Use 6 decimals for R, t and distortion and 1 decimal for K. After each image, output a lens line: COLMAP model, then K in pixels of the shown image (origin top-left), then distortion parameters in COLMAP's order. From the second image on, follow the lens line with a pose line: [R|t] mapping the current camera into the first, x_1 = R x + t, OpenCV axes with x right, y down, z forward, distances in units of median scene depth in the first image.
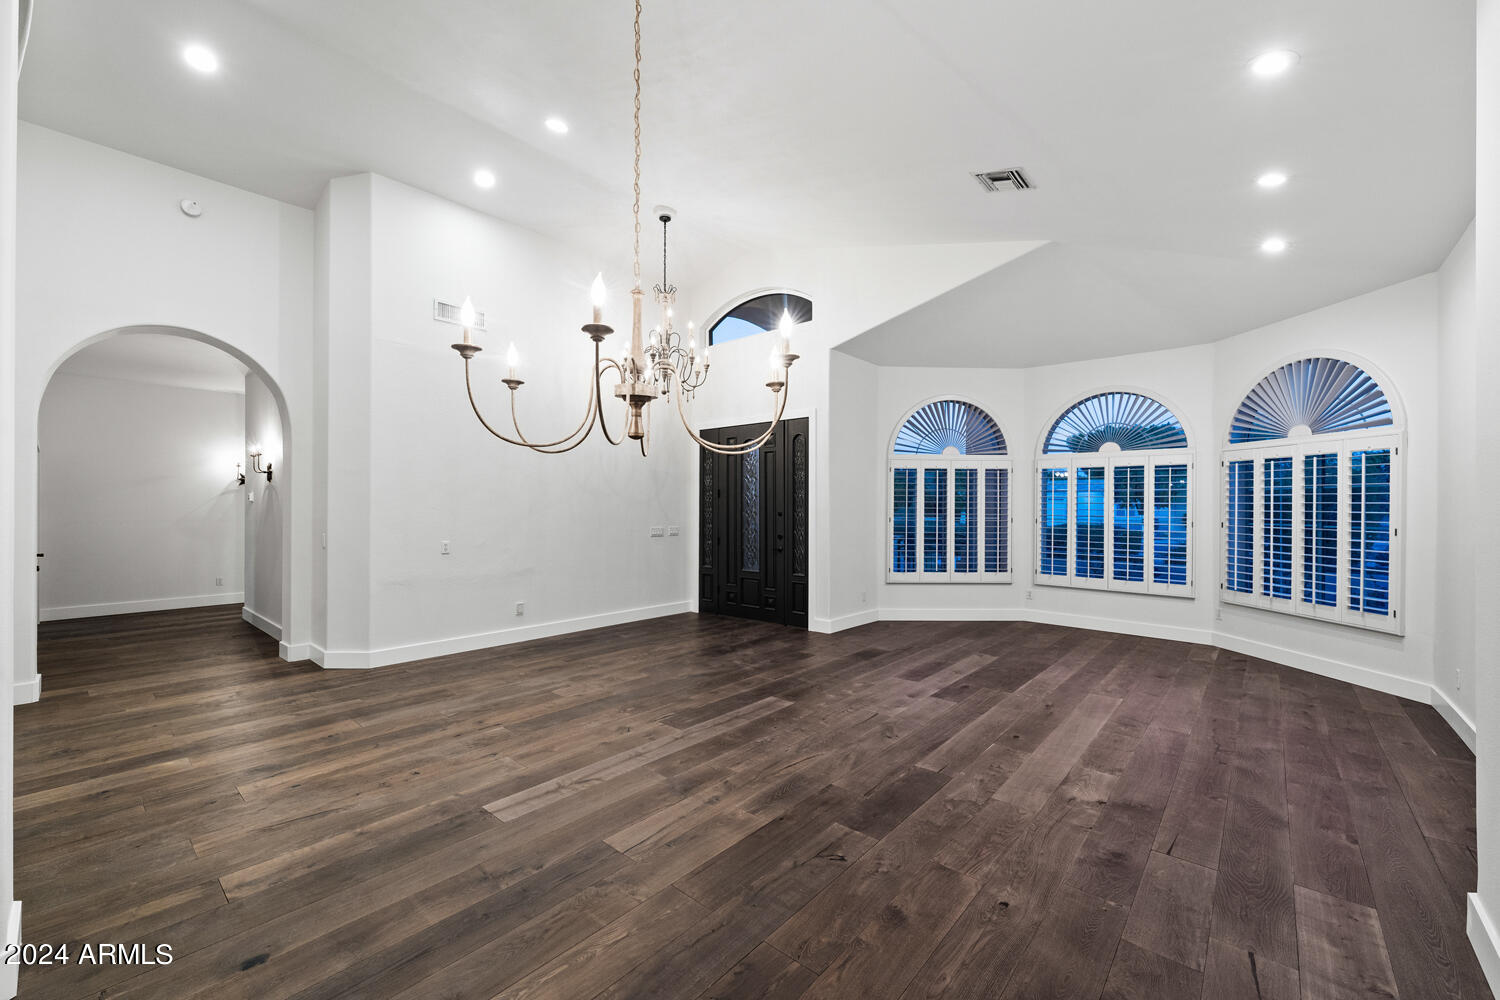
lens RADIAL K [[613.1, 0, 740.4], [0, 613.1, 506.6], [0, 0, 1]] dist [0.004331, 0.000033]
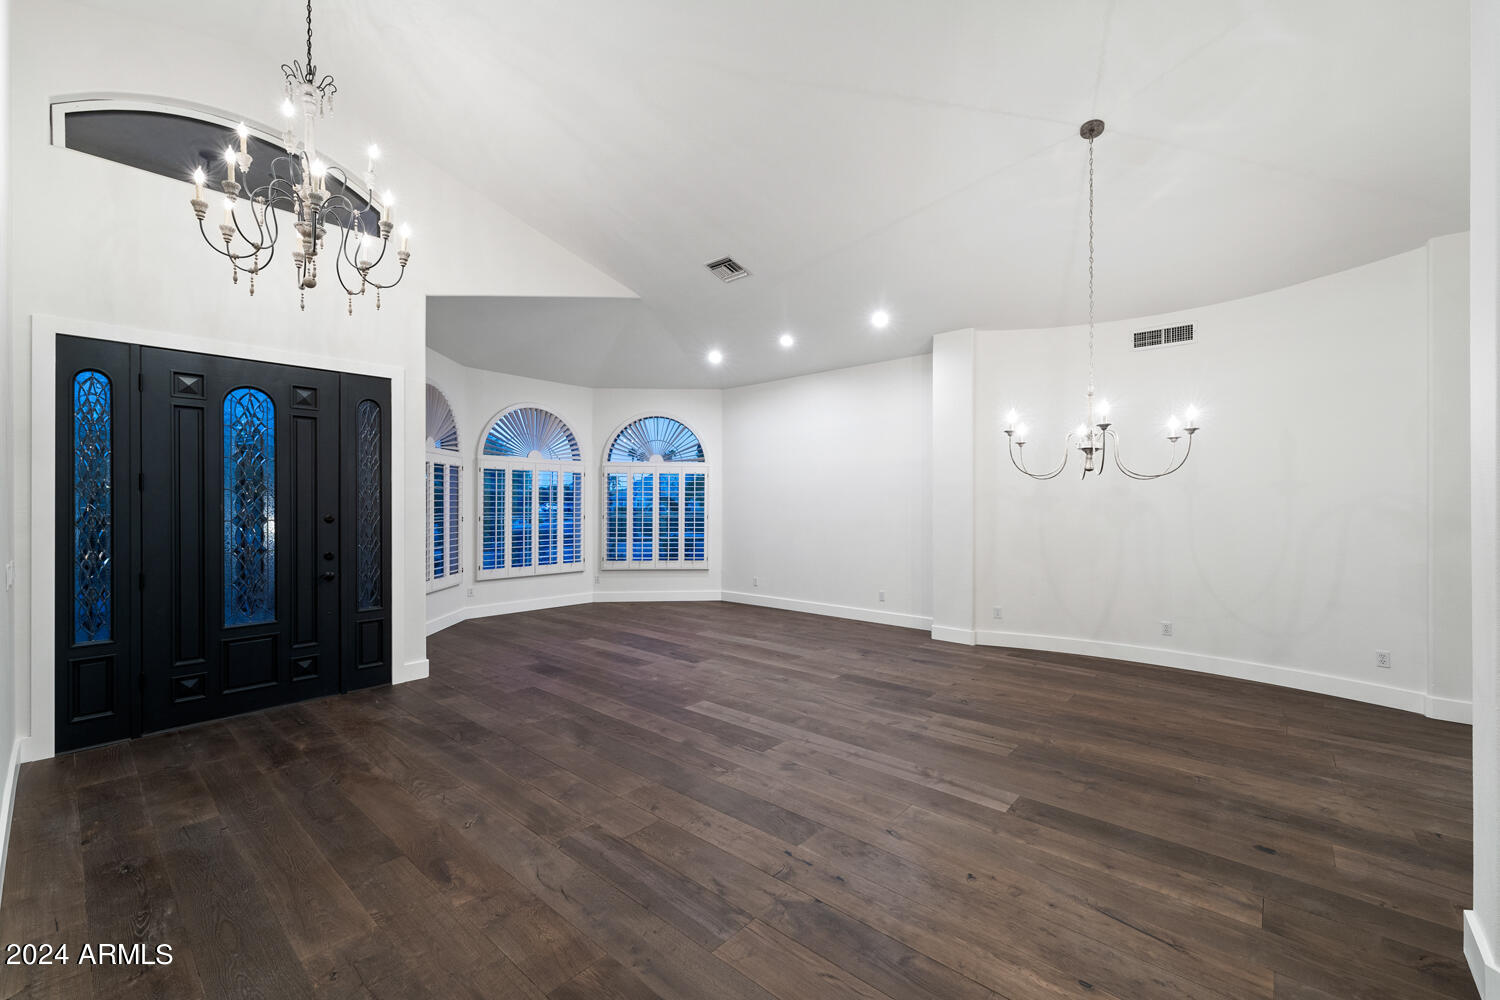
lens RADIAL K [[613.1, 0, 752.9], [0, 613.1, 500.4], [0, 0, 1]] dist [0.004331, 0.000033]
pose [[-0.021942, 0.001994, 0.999757, -0.851404], [0.001257, 0.999997, -0.001967, -0.007449], [-0.999758, 0.001213, -0.021945, 0.866634]]
